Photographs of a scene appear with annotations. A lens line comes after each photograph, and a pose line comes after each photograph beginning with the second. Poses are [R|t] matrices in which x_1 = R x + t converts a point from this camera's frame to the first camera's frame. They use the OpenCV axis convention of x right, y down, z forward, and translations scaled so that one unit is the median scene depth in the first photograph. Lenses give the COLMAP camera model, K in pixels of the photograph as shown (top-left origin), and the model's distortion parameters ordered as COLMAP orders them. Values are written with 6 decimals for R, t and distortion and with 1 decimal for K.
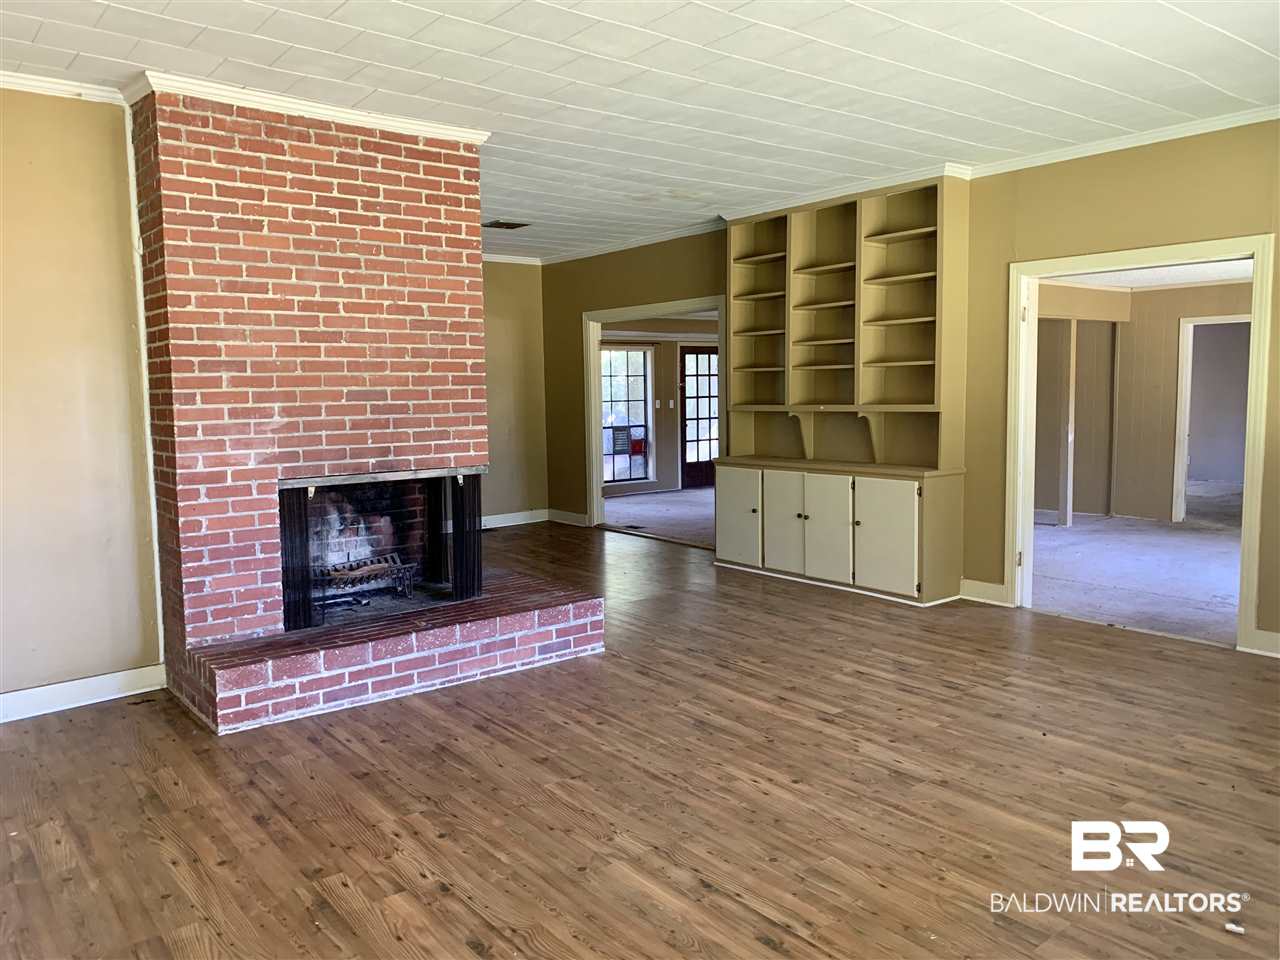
lens RADIAL K [[977.1, 0, 645.1], [0, 977.1, 471.6], [0, 0, 1]] dist [0.036487, -0.022975]
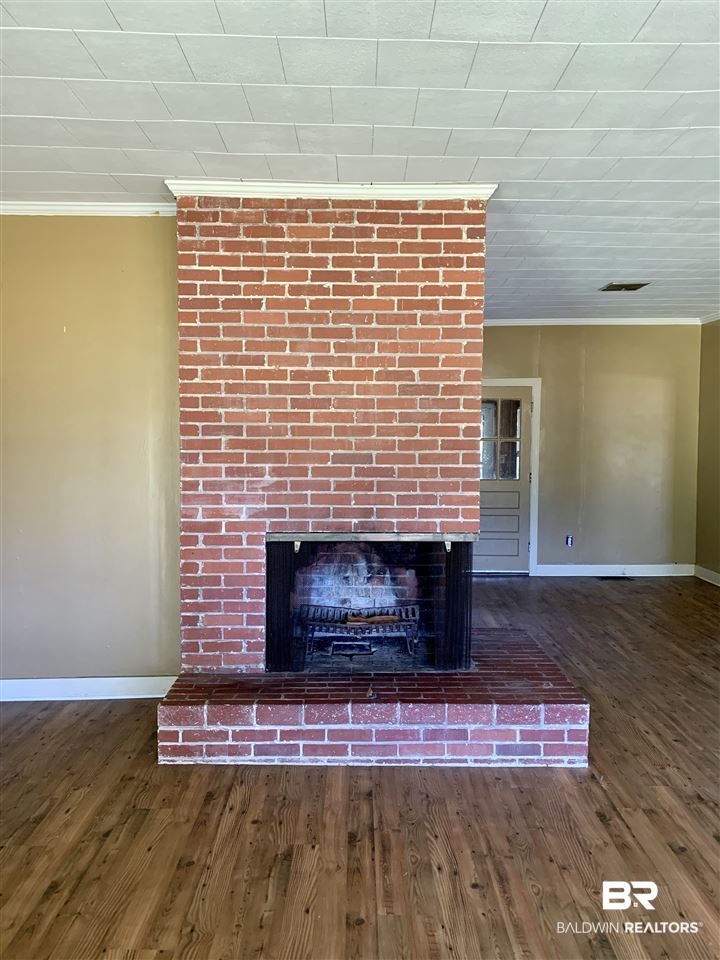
lens RADIAL K [[725.3, 0, 369.1], [0, 725.3, 475.3], [0, 0, 1]] dist [0.092773, -0.136967]
pose [[0.785983, 0.054771, -0.615818, 0.216869], [-0.070180, 0.997534, -0.000851, -0.063706], [0.614252, 0.043887, 0.787888, 0.424345]]
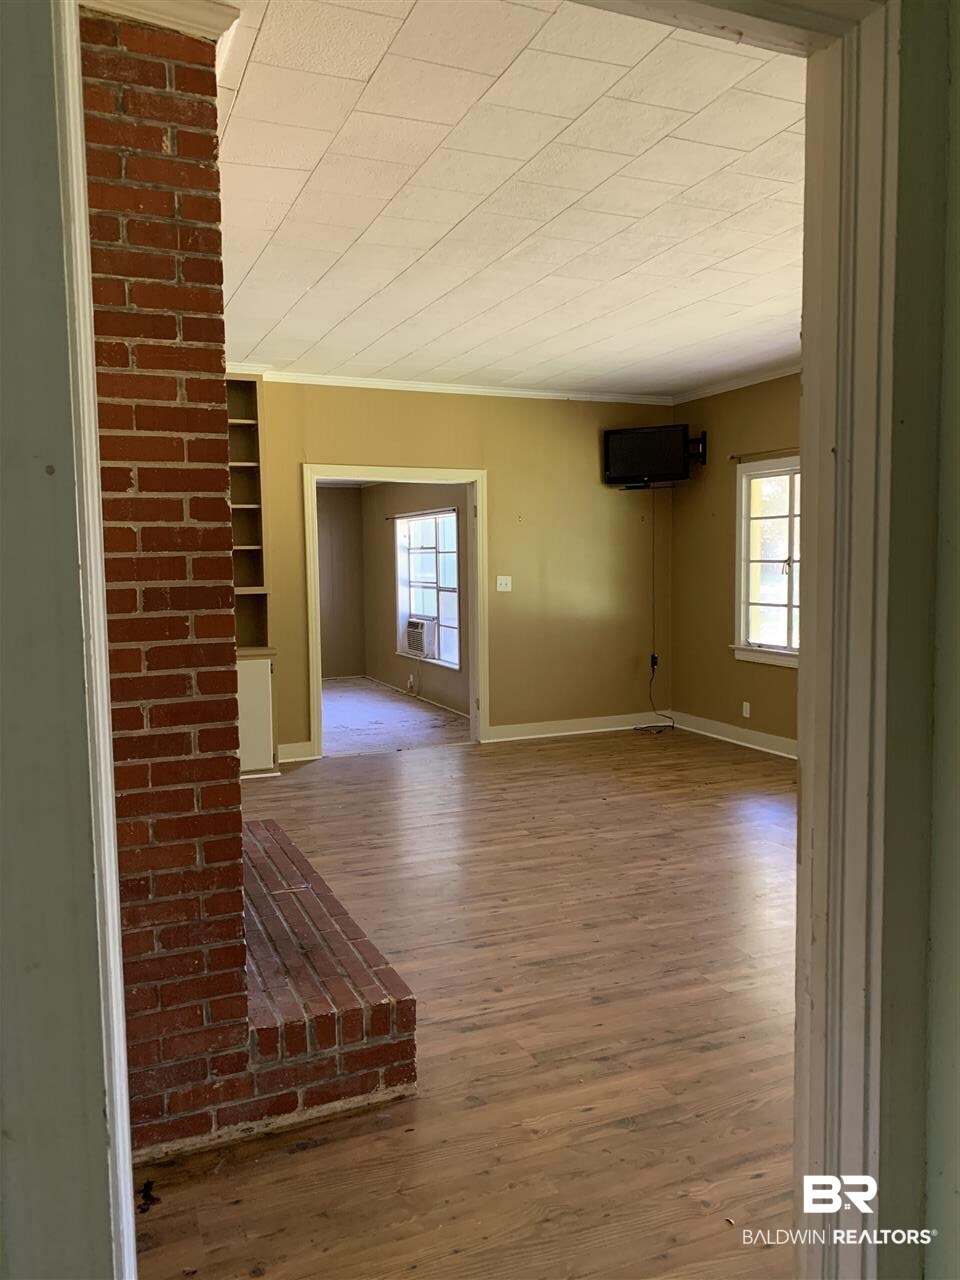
lens RADIAL K [[967.1, 0, 492.1], [0, 967.1, 633.7], [0, 0, 1]] dist [0.092773, -0.136967]
pose [[0.266538, -0.071608, 0.961161, -0.917376], [0.097098, 0.994158, 0.047140, -0.059746], [-0.958921, 0.080762, 0.271933, 0.660360]]
